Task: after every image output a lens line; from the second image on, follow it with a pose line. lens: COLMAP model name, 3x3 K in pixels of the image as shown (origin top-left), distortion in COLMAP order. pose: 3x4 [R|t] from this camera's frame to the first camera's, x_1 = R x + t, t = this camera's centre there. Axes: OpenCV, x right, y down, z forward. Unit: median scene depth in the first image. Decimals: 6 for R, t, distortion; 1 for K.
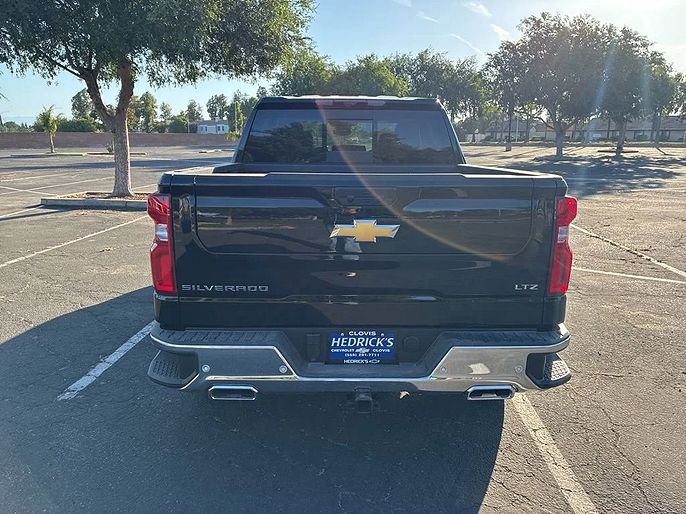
lens RADIAL K [[576.4, 0, 343.0], [0, 576.4, 257.0], [0, 0, 1]] dist [0.108243, -0.185485]
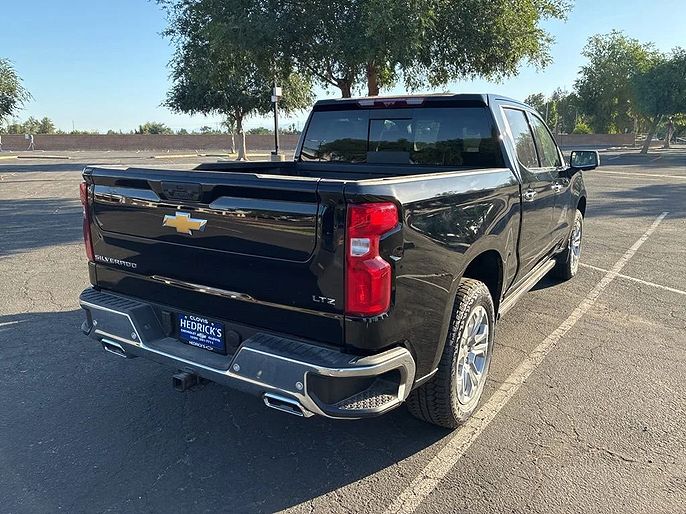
lens RADIAL K [[576.4, 0, 343.0], [0, 576.4, 257.0], [0, 0, 1]] dist [0.108243, -0.185485]
pose [[0.810162, 0.117109, -0.574389, 0.849260], [-0.118200, 0.992351, 0.035607, -0.052343], [0.574165, 0.039046, 0.817808, 0.265754]]
